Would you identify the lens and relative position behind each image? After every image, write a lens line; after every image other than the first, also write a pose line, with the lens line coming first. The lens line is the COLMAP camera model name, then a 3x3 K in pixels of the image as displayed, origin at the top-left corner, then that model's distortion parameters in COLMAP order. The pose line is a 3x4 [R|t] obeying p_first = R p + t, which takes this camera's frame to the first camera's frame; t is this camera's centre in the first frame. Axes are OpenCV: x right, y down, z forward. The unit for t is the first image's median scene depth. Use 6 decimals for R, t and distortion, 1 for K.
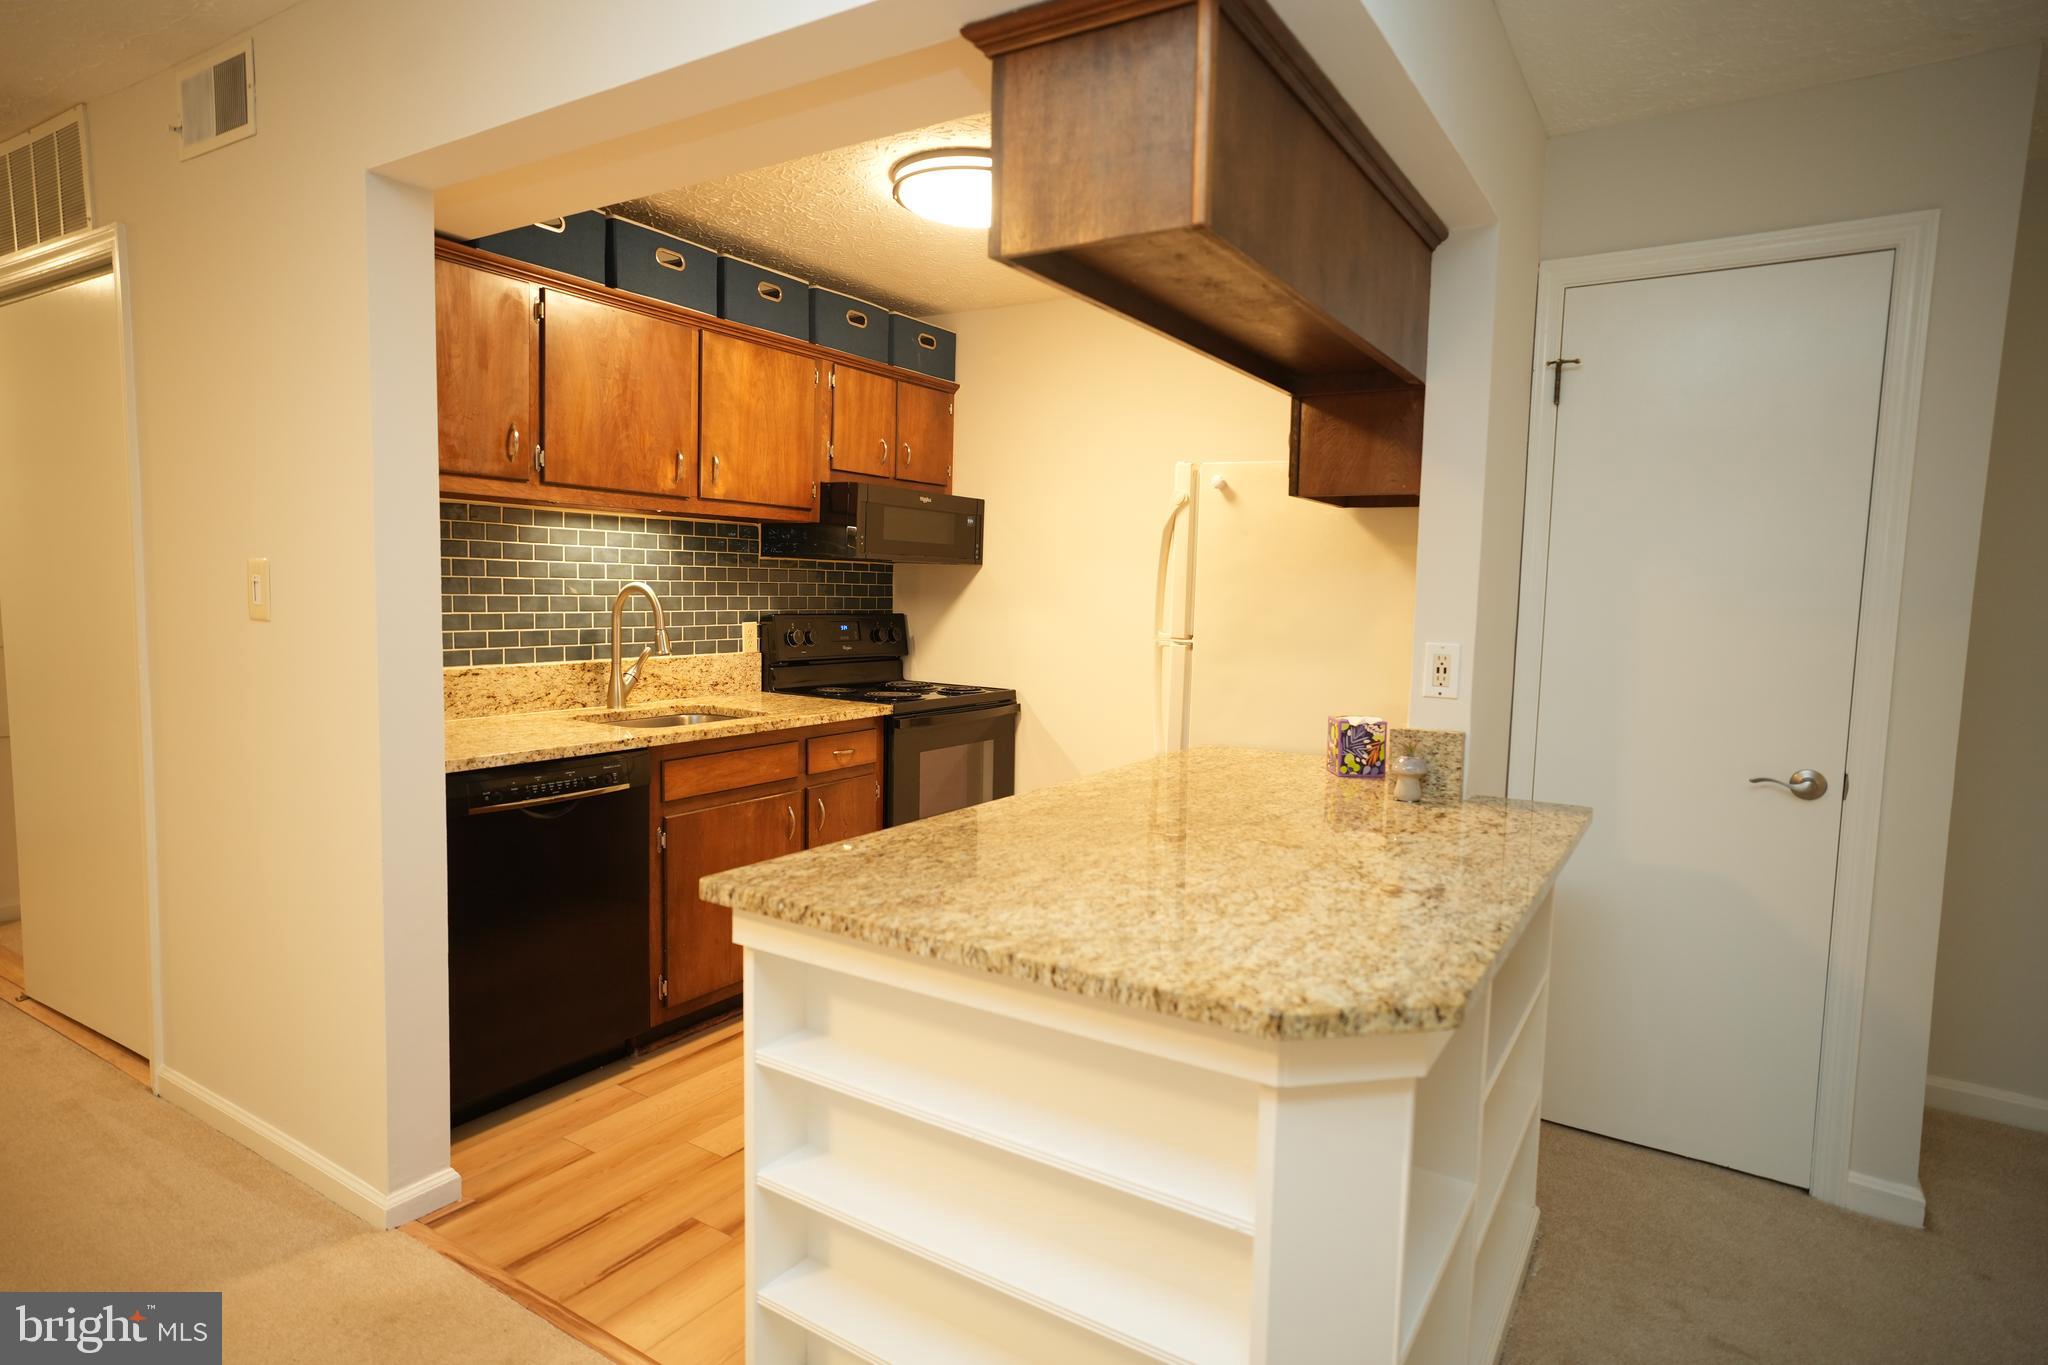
lens RADIAL K [[1124.4, 0, 1024.0], [0, 1124.4, 682.5], [0, 0, 1]] dist [-0.048850, 0.067324]
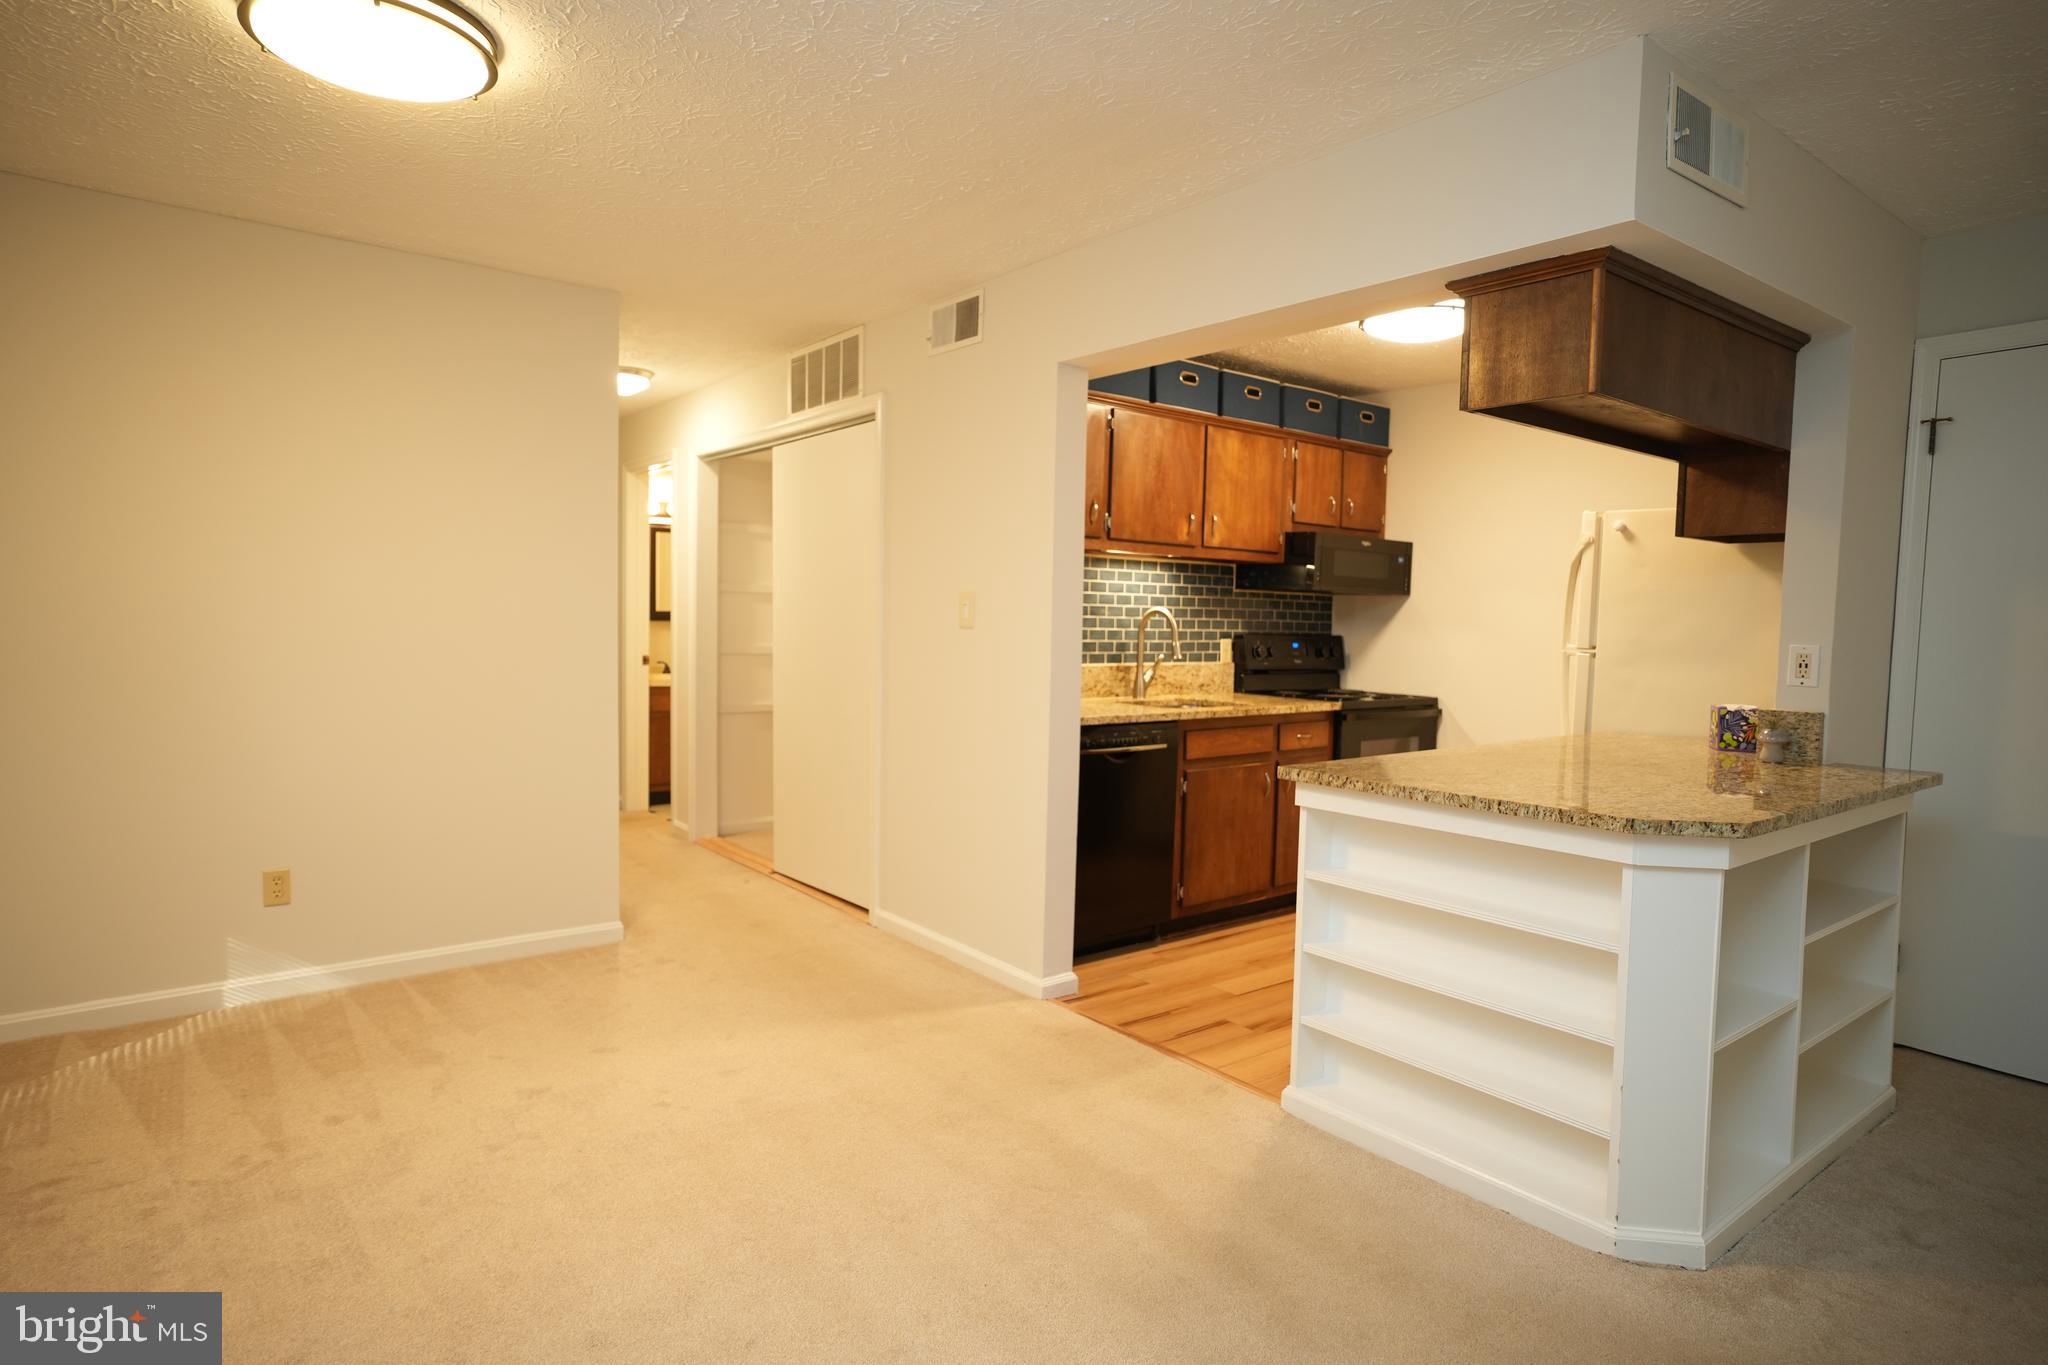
lens RADIAL K [[1124.4, 0, 1024.0], [0, 1124.4, 682.5], [0, 0, 1]] dist [-0.048850, 0.067324]
pose [[0.943939, 0.015524, -0.329755, -0.040598], [-0.027079, 0.999169, -0.030475, 0.050505], [0.329007, 0.037696, 0.943575, -0.369395]]
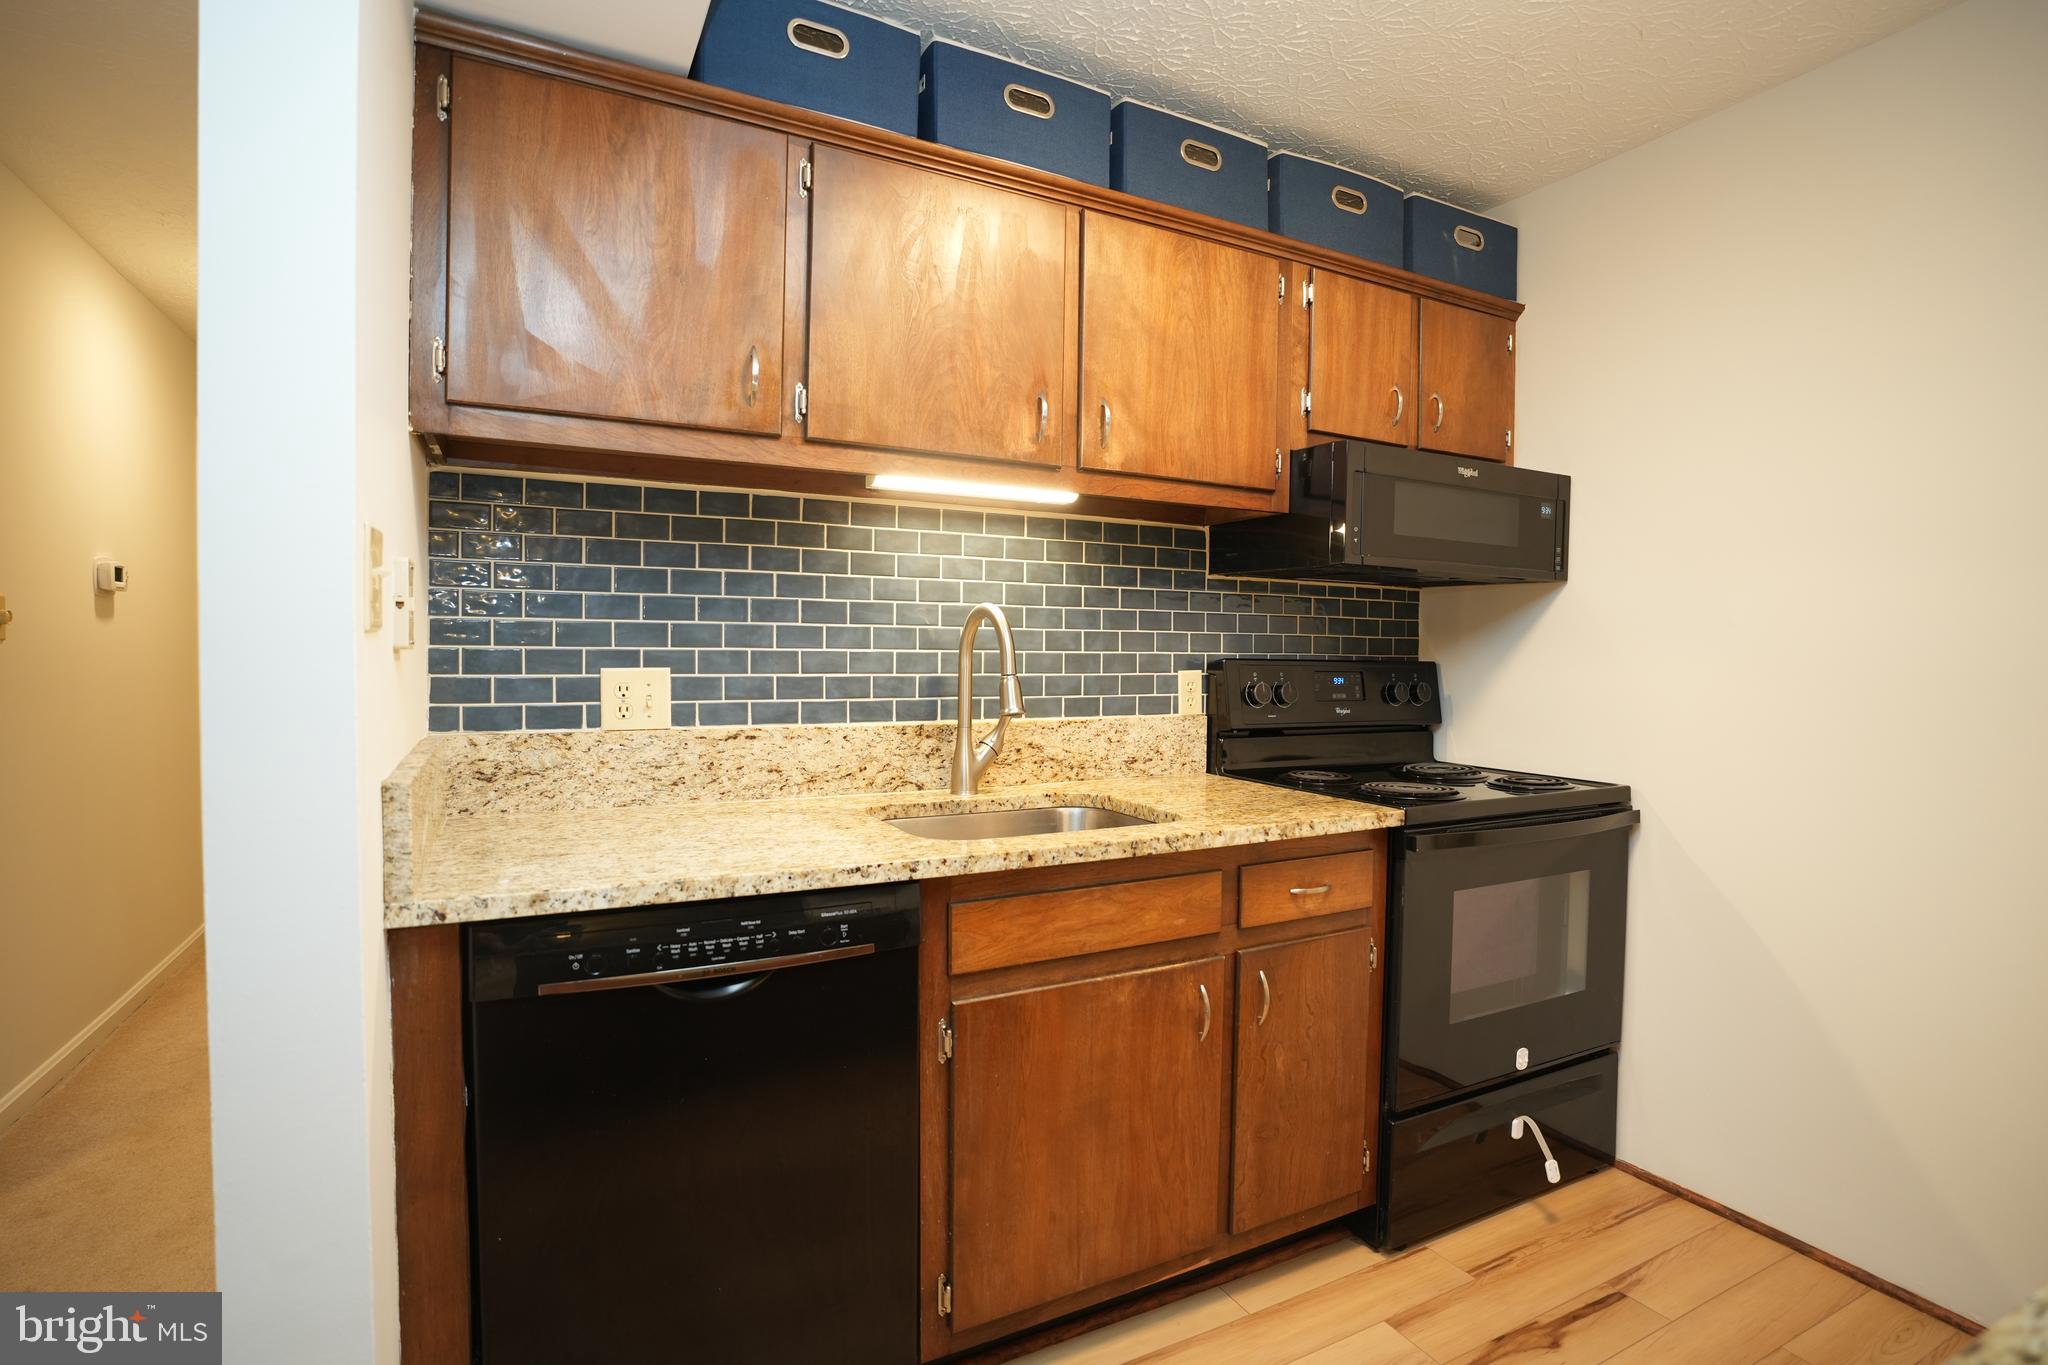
lens RADIAL K [[989.9, 0, 1024.0], [0, 989.9, 682.5], [0, 0, 1]] dist [-0.068177, 0.000313]
pose [[0.865485, 0.000715, -0.500934, -0.037291], [-0.032389, 0.997986, -0.054537, -0.012551], [0.499886, 0.063425, 0.863766, 0.511824]]
